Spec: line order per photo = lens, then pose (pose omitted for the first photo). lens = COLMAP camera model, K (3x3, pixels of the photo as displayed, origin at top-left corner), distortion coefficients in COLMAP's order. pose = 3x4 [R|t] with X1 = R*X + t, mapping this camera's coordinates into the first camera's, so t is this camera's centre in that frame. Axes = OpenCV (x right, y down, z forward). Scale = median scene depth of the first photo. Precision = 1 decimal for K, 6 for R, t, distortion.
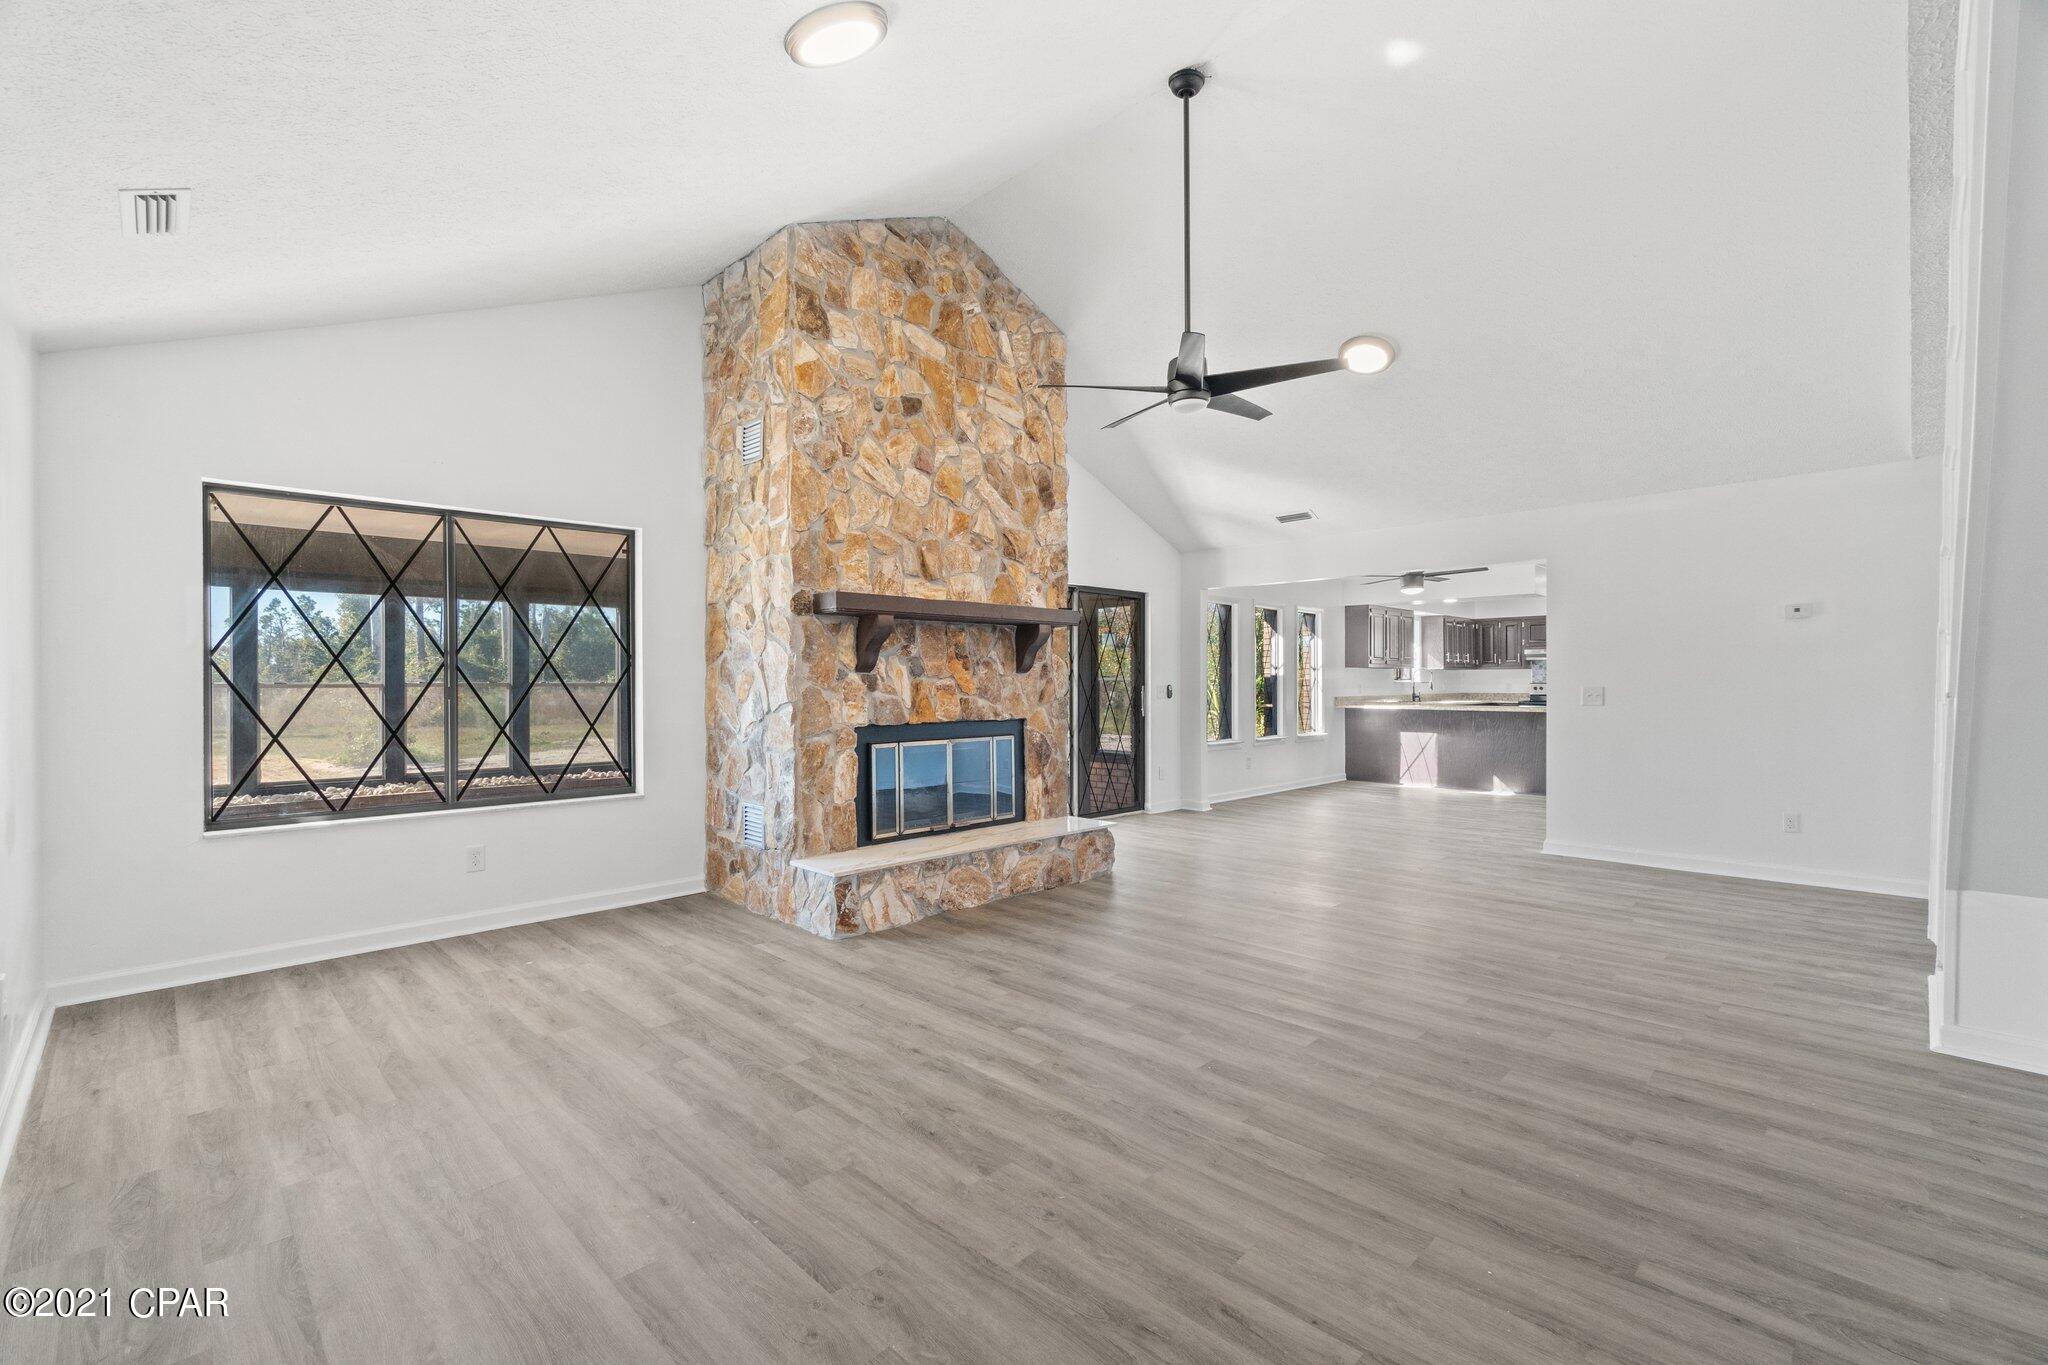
lens RADIAL K [[875.7, 0, 1028.4], [0, 875.7, 680.0], [0, 0, 1]] dist [-0.001001, 0.000906]
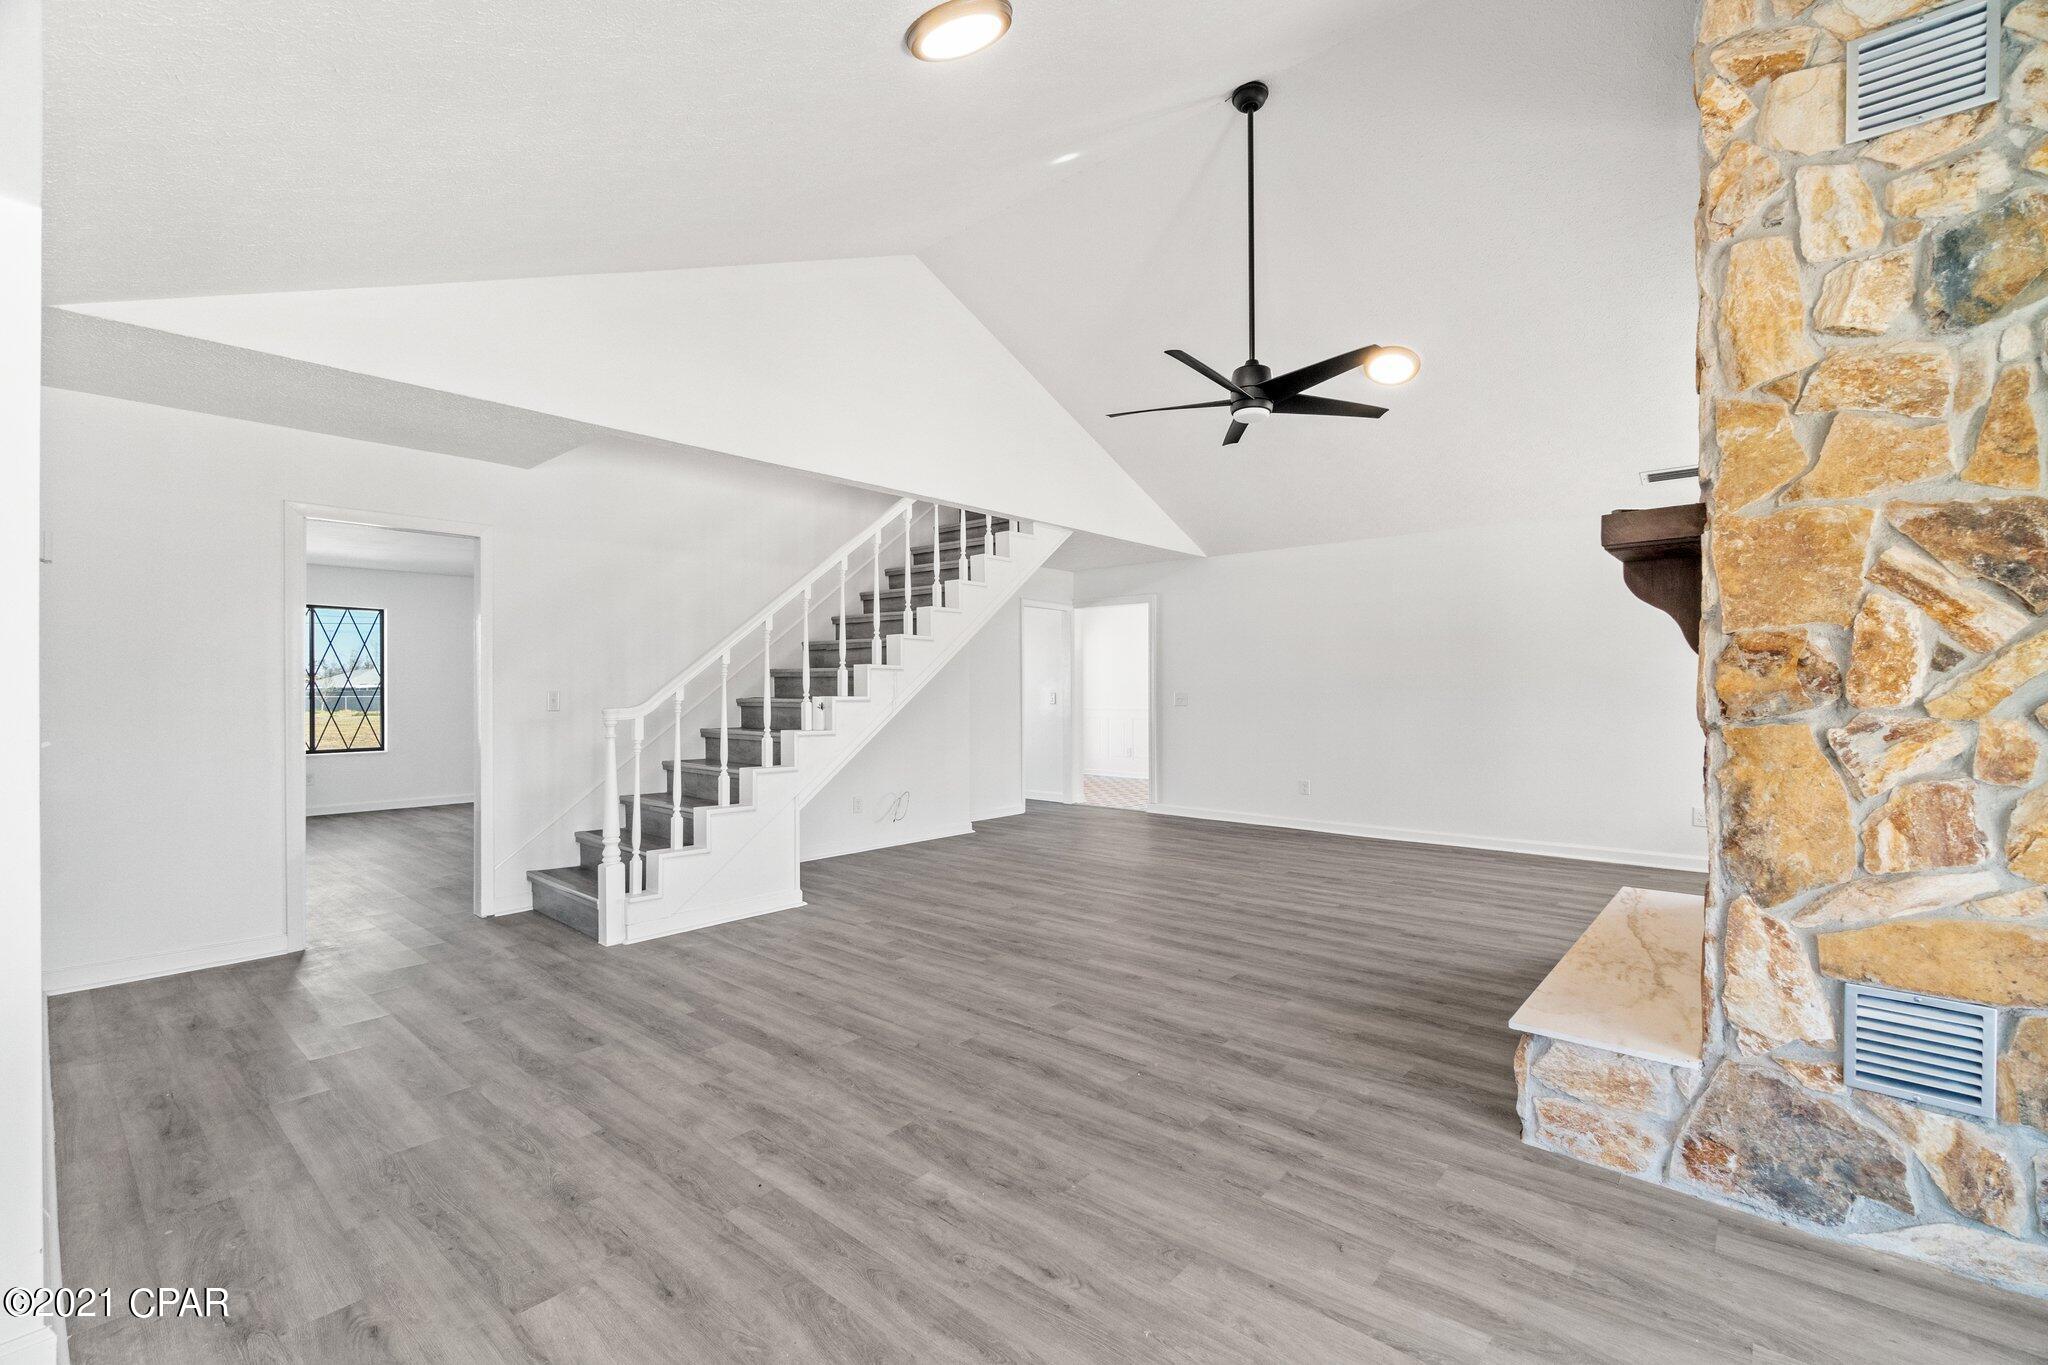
lens RADIAL K [[882.0, 0, 1030.5], [0, 882.0, 684.8], [0, 0, 1]] dist [-0.002649, 0.000125]
pose [[-0.997273, 0.005461, -0.073593, 0.432422], [0.005964, 0.999960, -0.006611, 0.002863], [0.073554, -0.007032, -0.997266, 1.673083]]
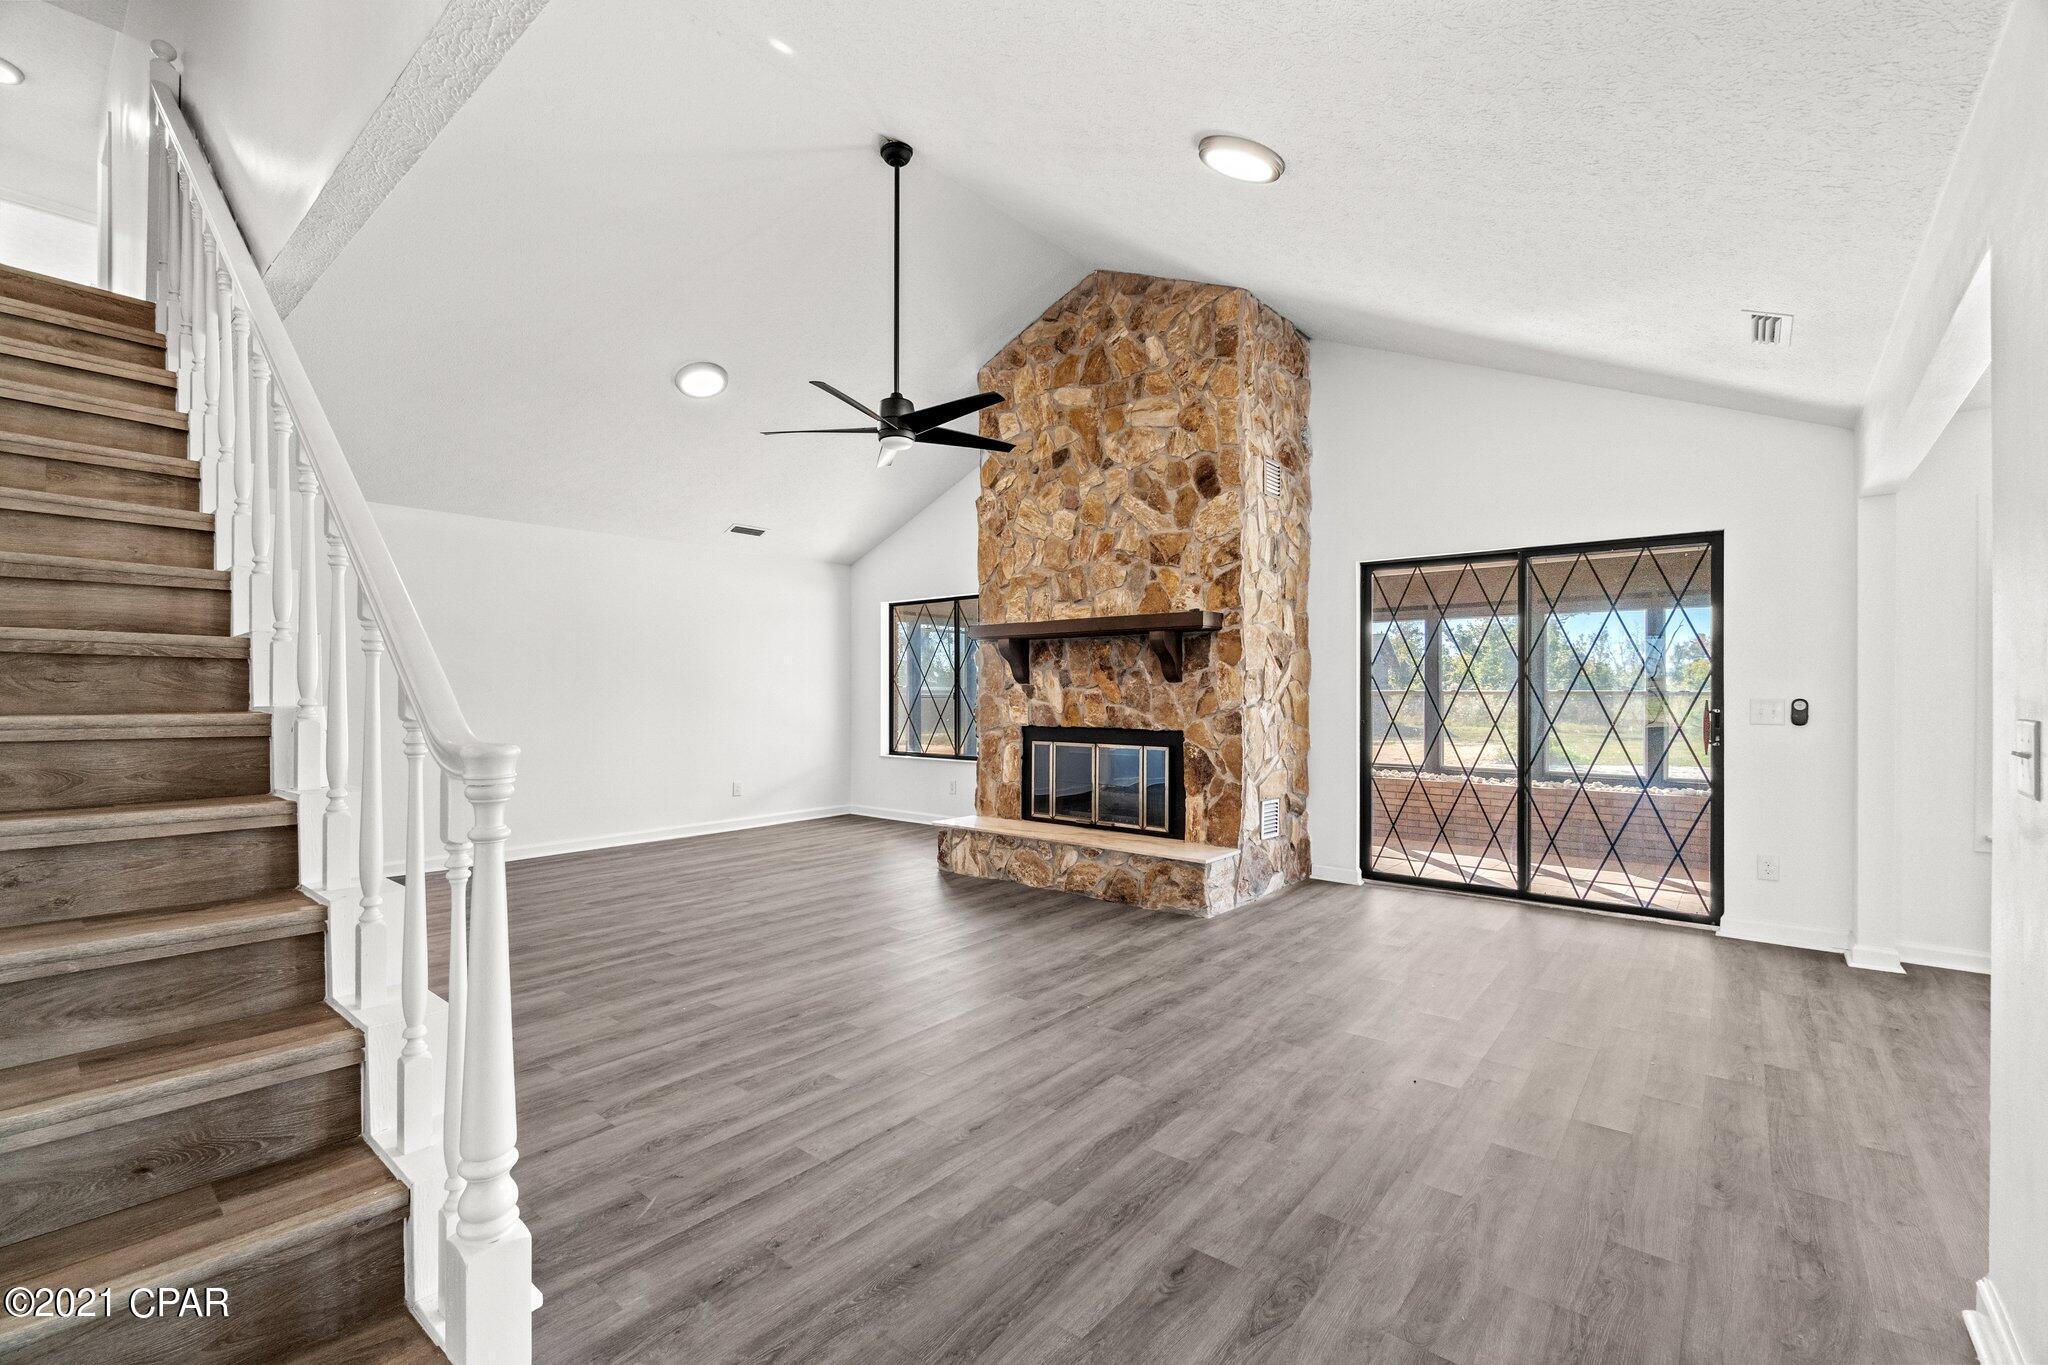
lens RADIAL K [[875.4, 0, 1033.0], [0, 875.4, 687.9], [0, 0, 1]] dist [-0.000857, -0.000101]
pose [[0.100464, -0.001762, -0.994939, 1.093103], [0.000111, 0.999998, -0.001759, -0.000269], [0.994941, 0.000066, 0.100464, 0.892509]]
